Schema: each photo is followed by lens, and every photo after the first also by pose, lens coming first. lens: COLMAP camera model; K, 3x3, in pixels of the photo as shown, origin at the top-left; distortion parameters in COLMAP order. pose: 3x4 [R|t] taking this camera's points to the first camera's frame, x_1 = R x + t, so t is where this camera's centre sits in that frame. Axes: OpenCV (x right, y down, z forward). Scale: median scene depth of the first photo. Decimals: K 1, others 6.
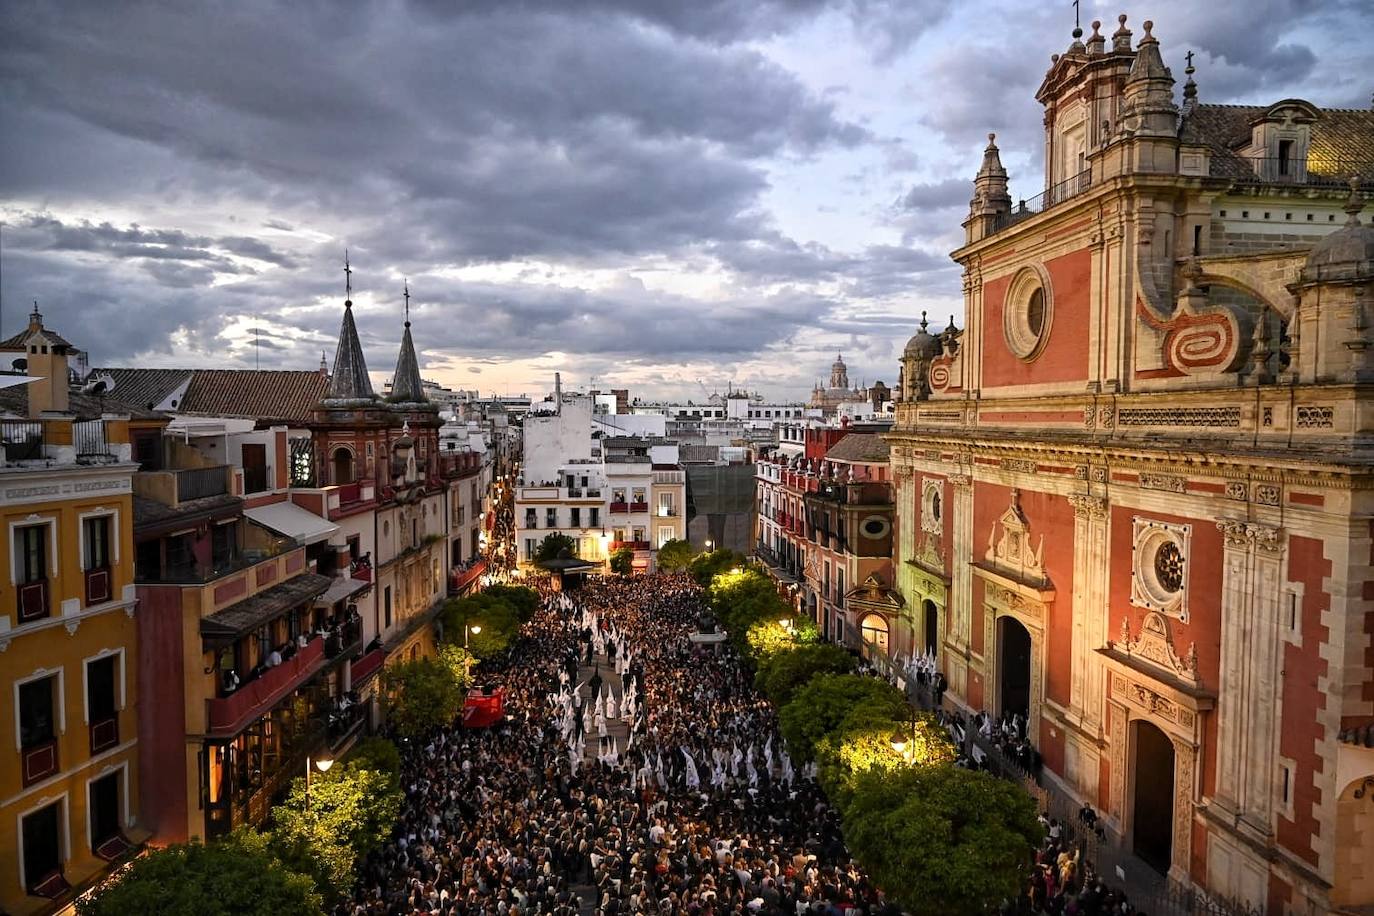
lens RADIAL K [[903.9, 0, 685.0], [0, 903.9, 467.2], [0, 0, 1]] dist [-0.019287, 0.007572]
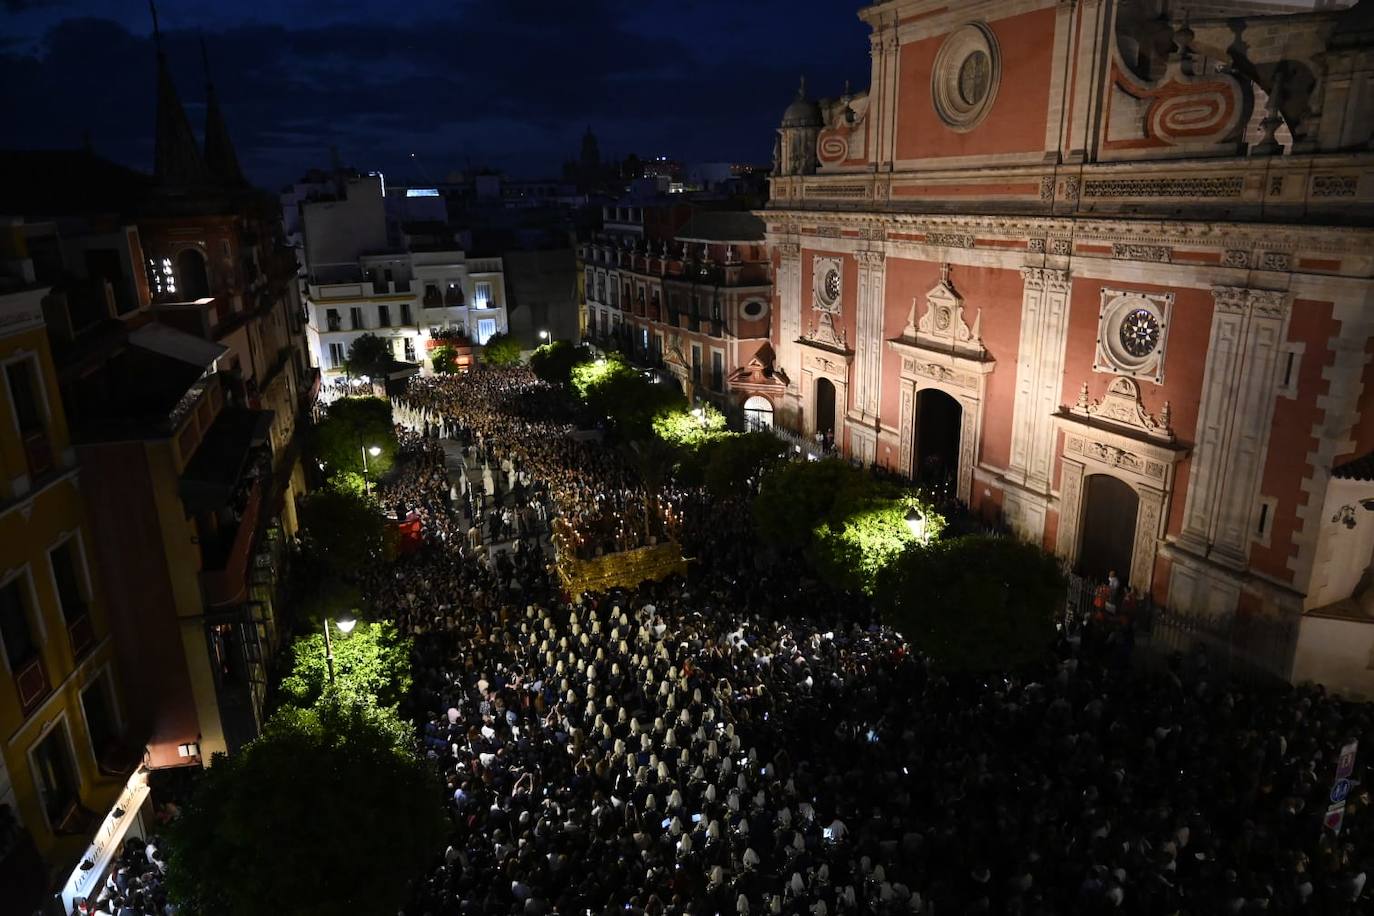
lens RADIAL K [[903.9, 0, 682.5], [0, 903.9, 462.7], [0, 0, 1]] dist [-0.019287, 0.007572]
pose [[0.958226, -0.103599, 0.266589, -0.241962], [0.038791, 0.970555, 0.237737, -0.012963], [-0.283368, -0.217464, 0.934030, 0.101650]]
